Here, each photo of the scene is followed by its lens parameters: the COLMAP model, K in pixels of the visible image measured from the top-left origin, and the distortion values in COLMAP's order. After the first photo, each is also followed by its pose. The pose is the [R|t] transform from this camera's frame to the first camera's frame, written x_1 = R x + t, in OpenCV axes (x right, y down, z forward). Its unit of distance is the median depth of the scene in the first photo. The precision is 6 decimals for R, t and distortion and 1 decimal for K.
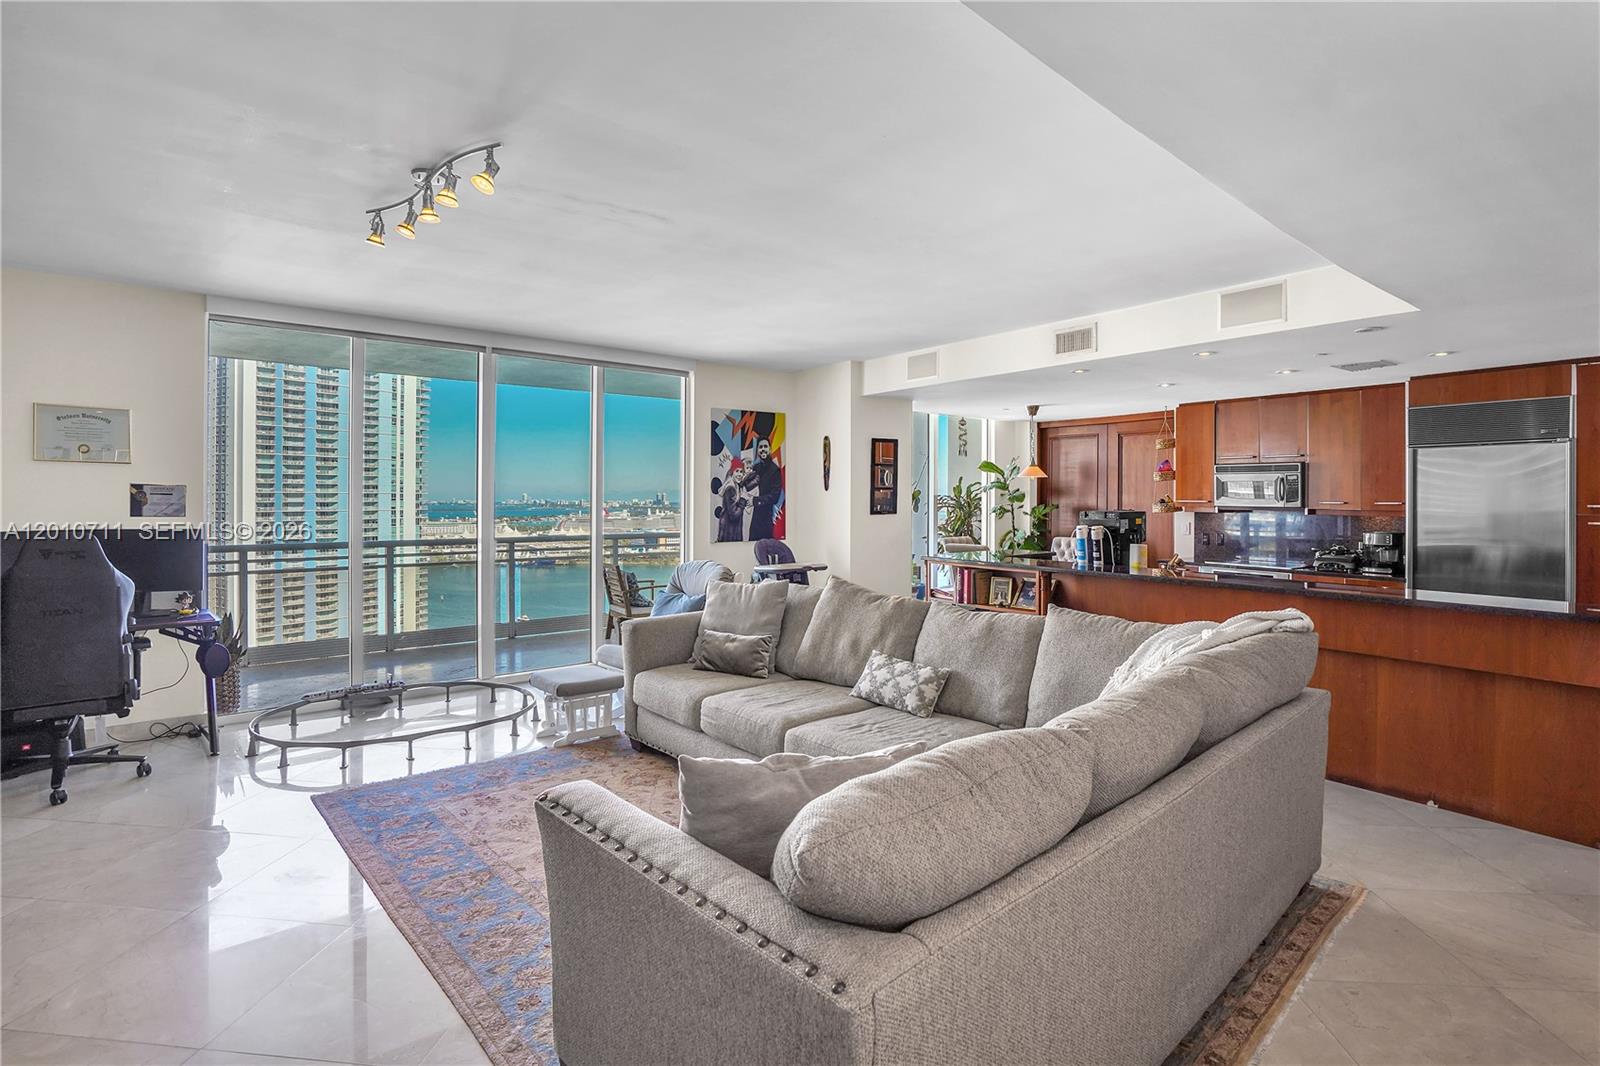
lens RADIAL K [[788.9, 0, 802.1], [0, 788.9, 499.9], [0, 0, 1]] dist [-0.046472, 0.000506]
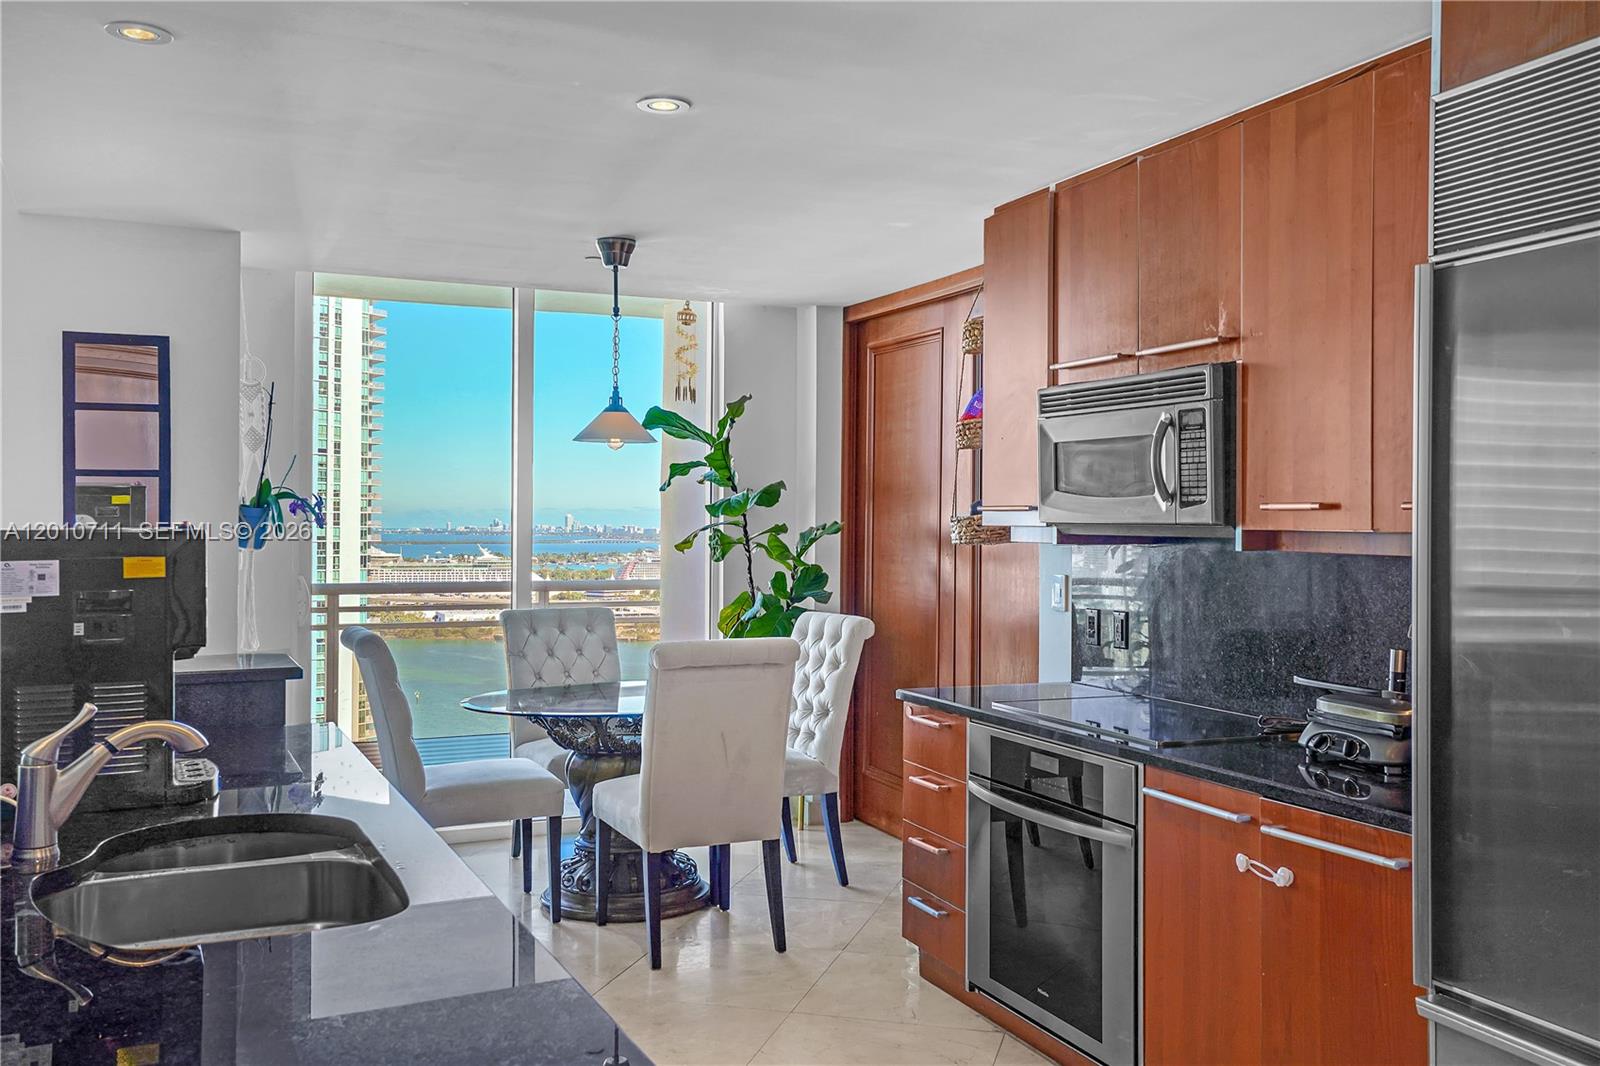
lens RADIAL K [[1439.6, 0, 794.4], [0, 1439.6, 508.2], [0, 0, 1]] dist [0.052423, 0.007413]
pose [[0.983406, 0.001526, -0.181413, 0.519974], [-0.003787, 0.999919, -0.012113, 0.008419], [0.181380, 0.012599, 0.983332, 0.398616]]
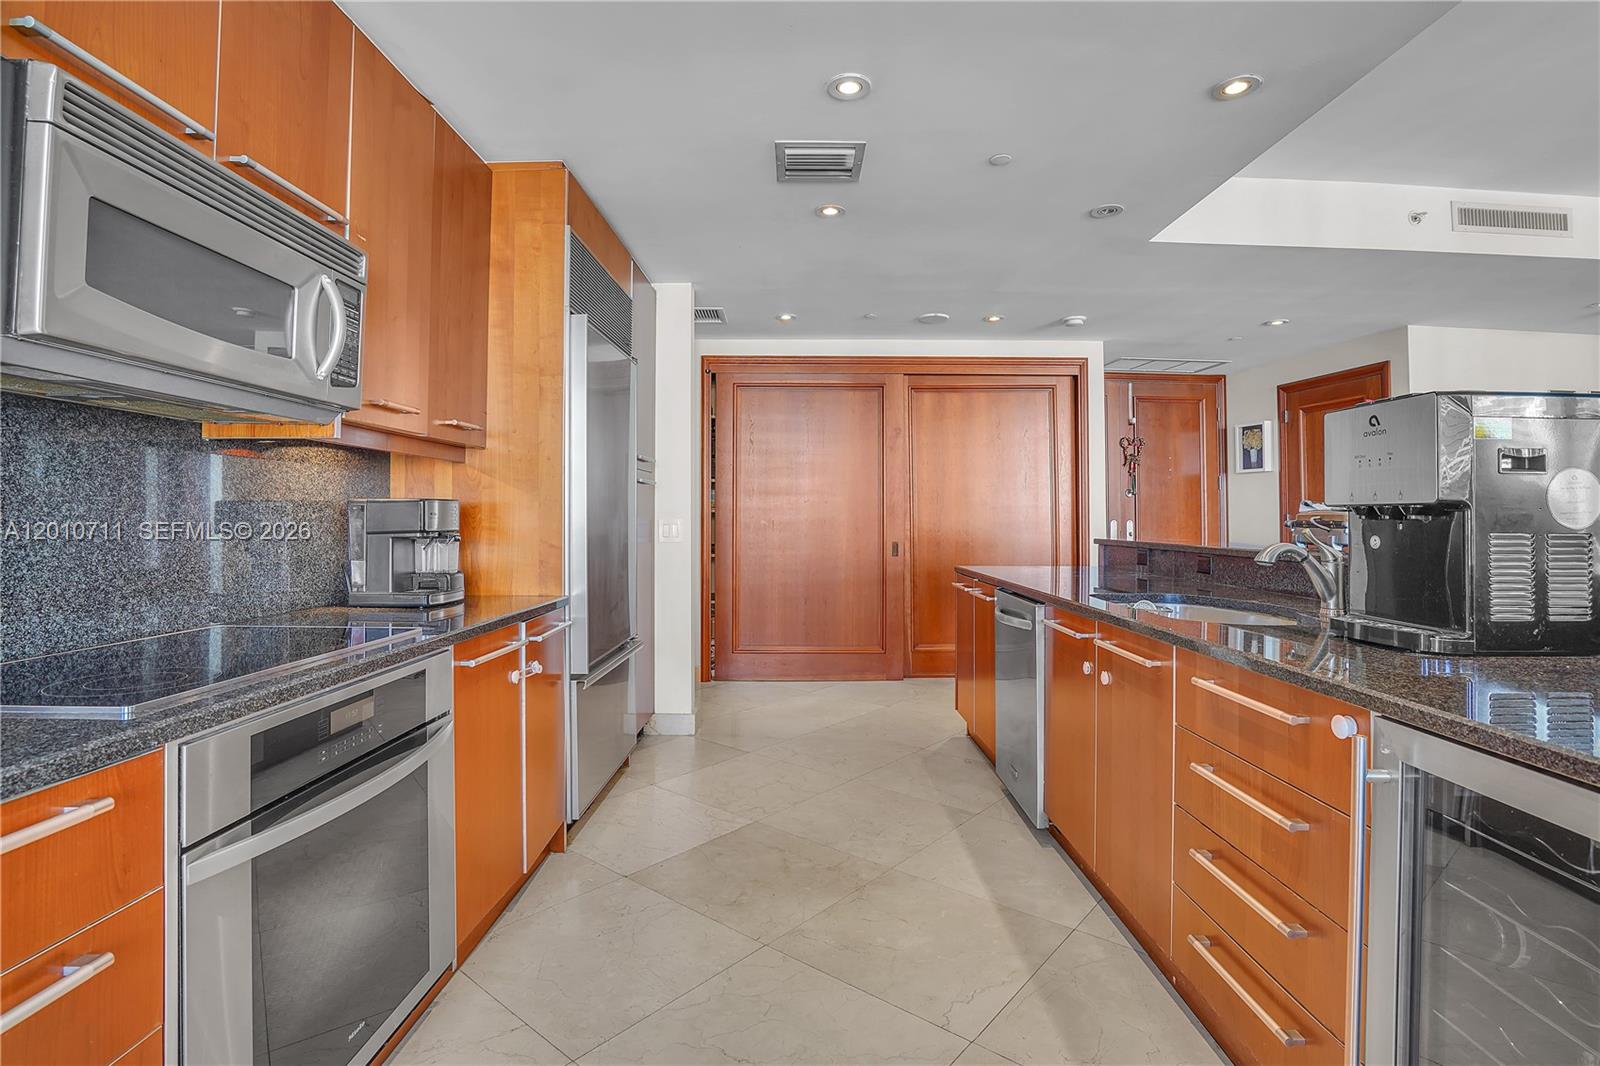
lens RADIAL K [[755.7, 0, 800.2], [0, 755.7, 502.6], [0, 0, 1]] dist [-0.063152, 0.025577]
pose [[-0.820776, 0.007820, 0.571196, 0.317895], [0.000089, 0.999908, -0.013562, 0.040568], [-0.571250, -0.011080, -0.820701, 0.988736]]
